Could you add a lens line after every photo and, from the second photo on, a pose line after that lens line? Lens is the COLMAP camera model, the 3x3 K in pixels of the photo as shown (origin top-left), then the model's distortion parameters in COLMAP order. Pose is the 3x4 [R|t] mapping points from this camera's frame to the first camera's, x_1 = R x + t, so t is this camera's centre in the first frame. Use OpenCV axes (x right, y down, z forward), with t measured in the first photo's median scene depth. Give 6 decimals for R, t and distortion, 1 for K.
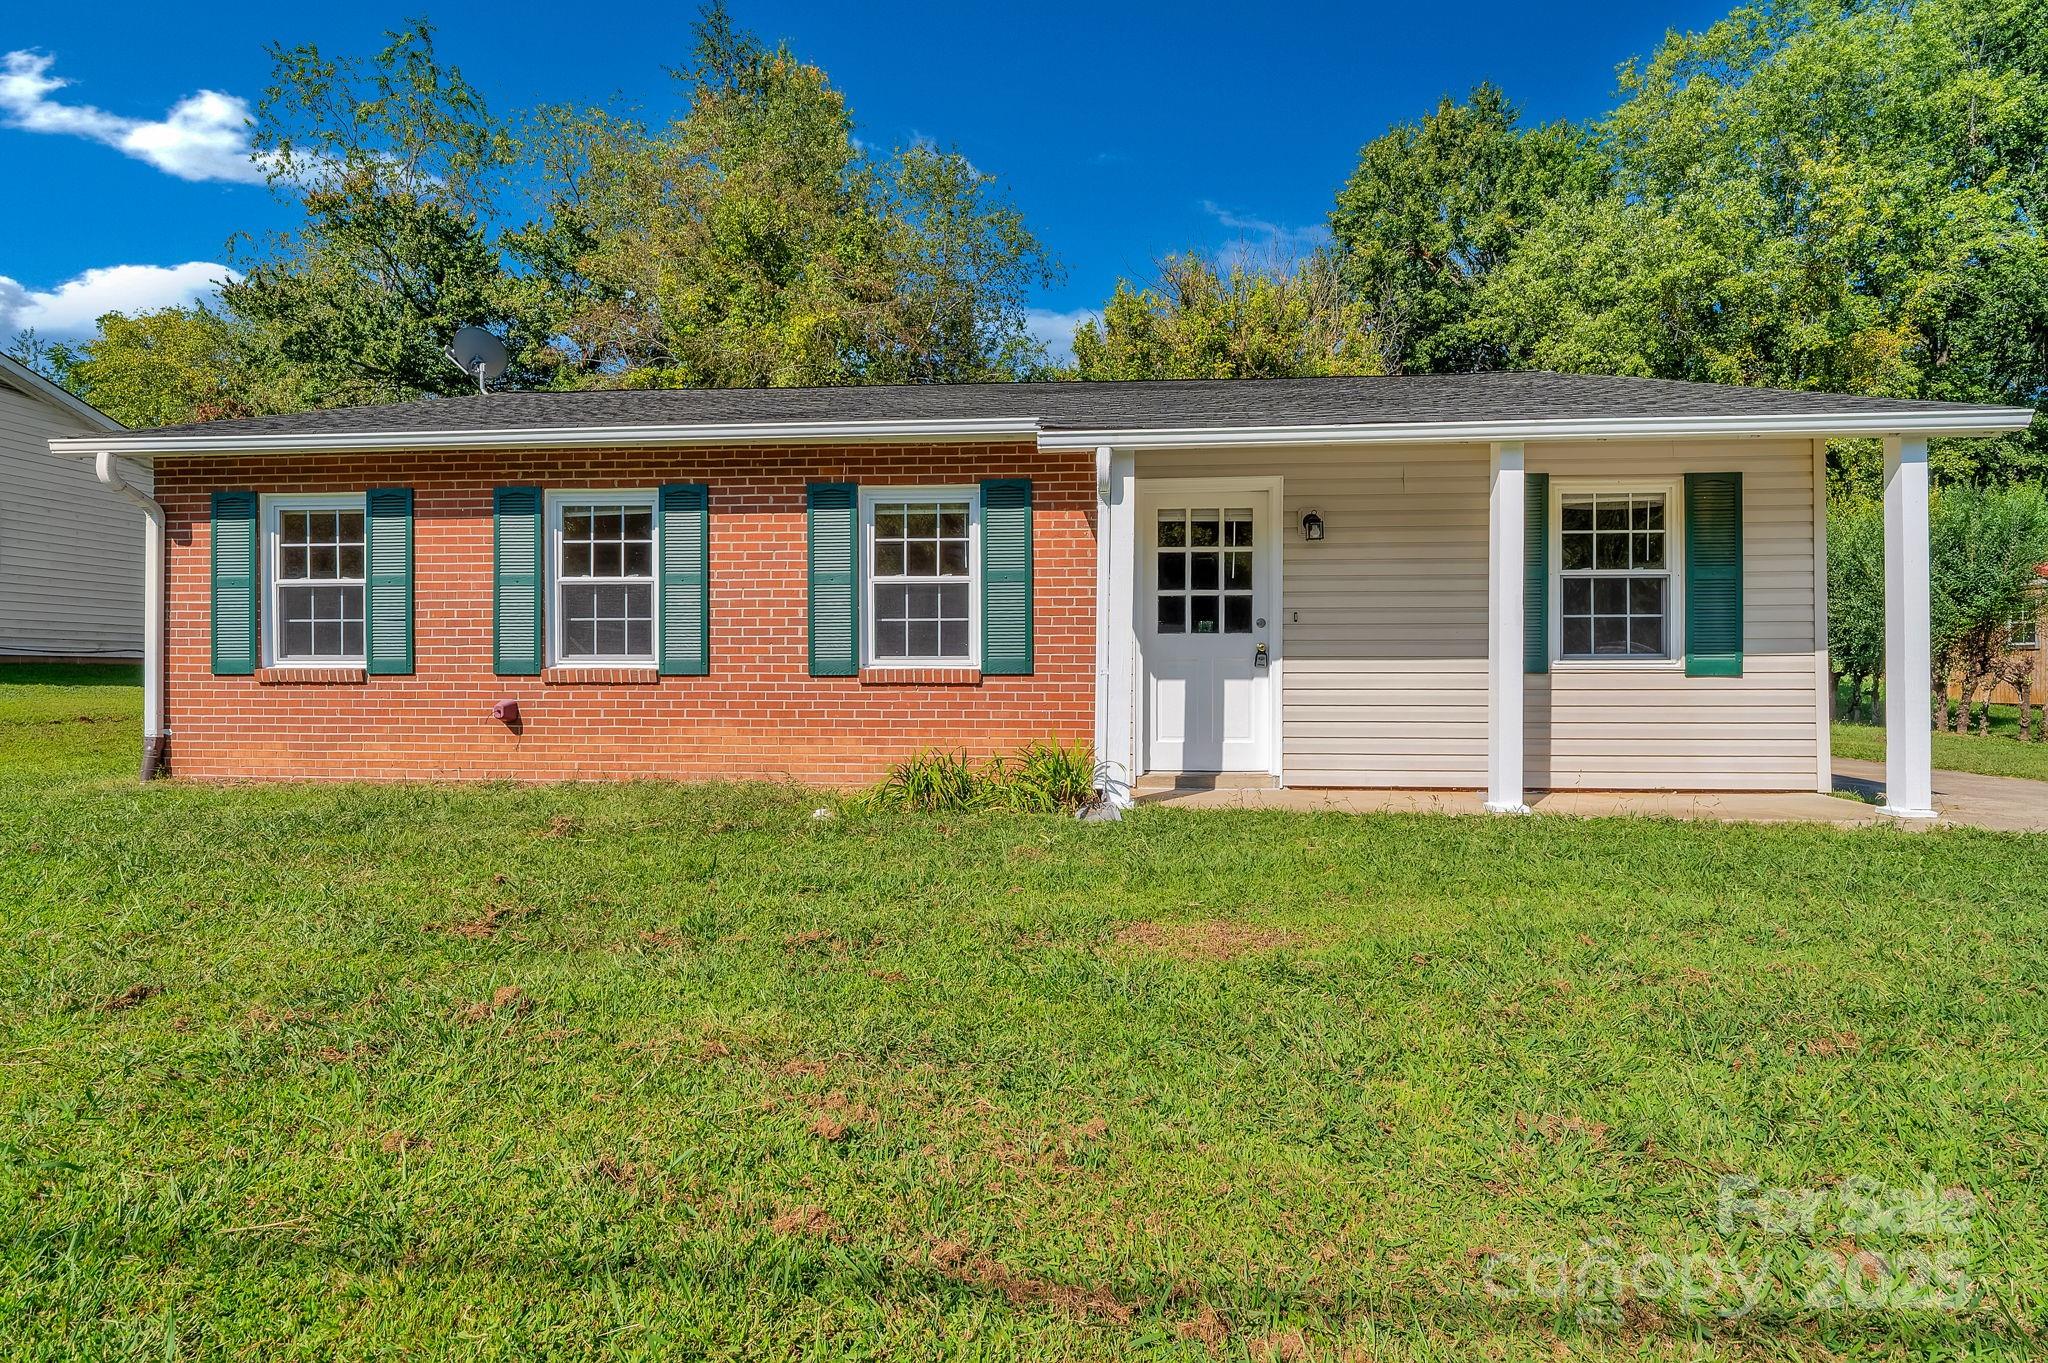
lens RADIAL K [[996.2, 0, 1024.0], [0, 996.2, 681.5], [0, 0, 1]] dist [-0.001868, -0.006959]
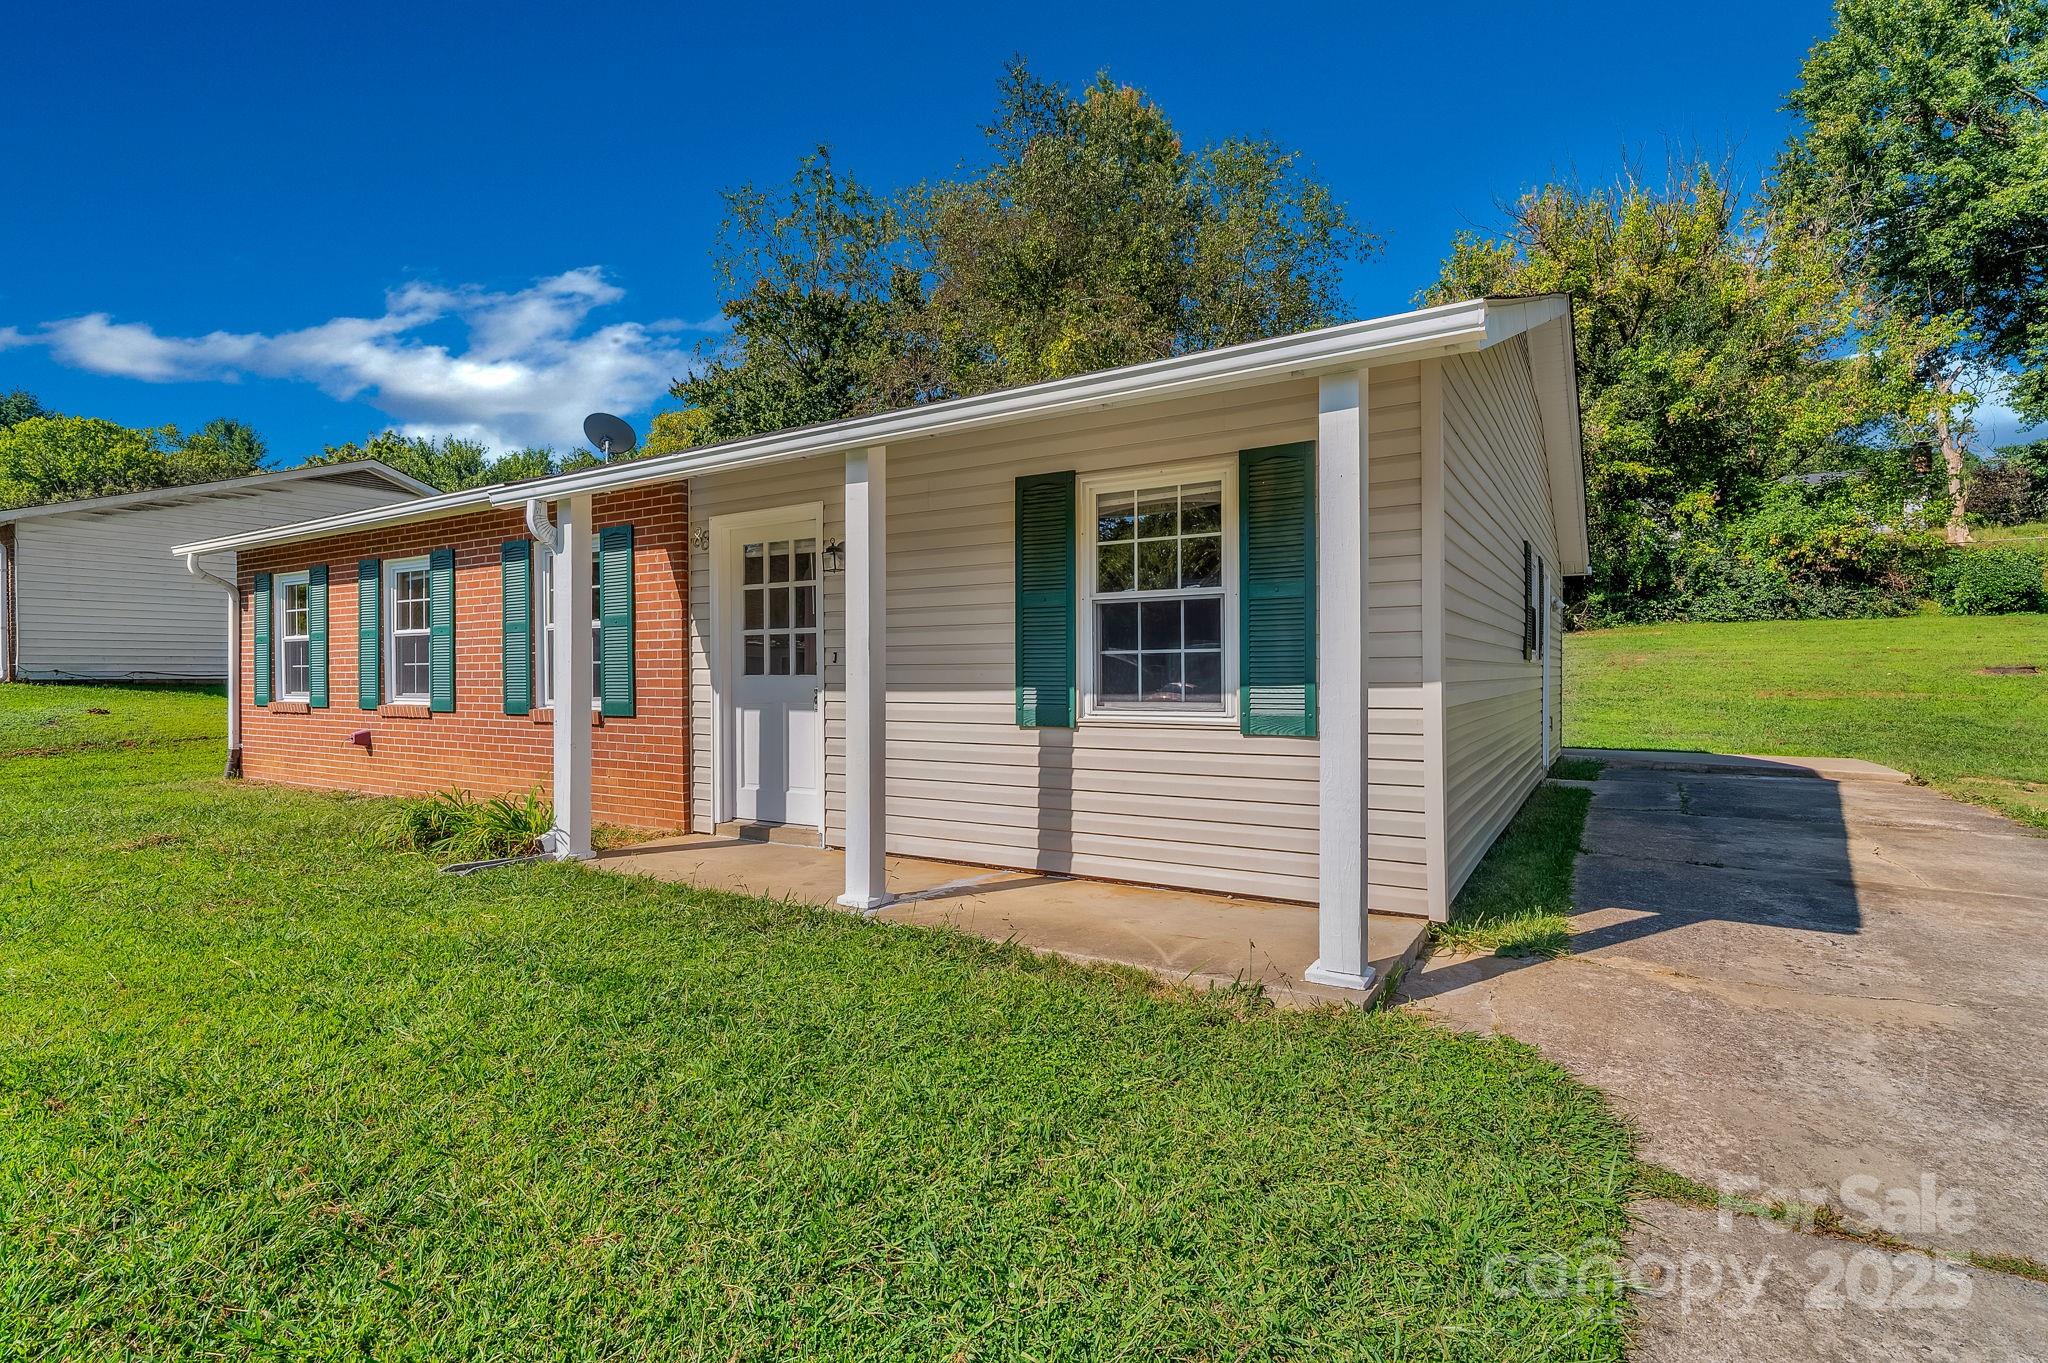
lens RADIAL K [[996.2, 0, 1024.0], [0, 996.2, 681.5], [0, 0, 1]] dist [-0.001868, -0.006959]
pose [[0.885105, -0.000016, -0.465392, 0.821188], [-0.003402, 0.999973, -0.006505, -0.037135], [0.465379, 0.007340, 0.885081, 0.281864]]
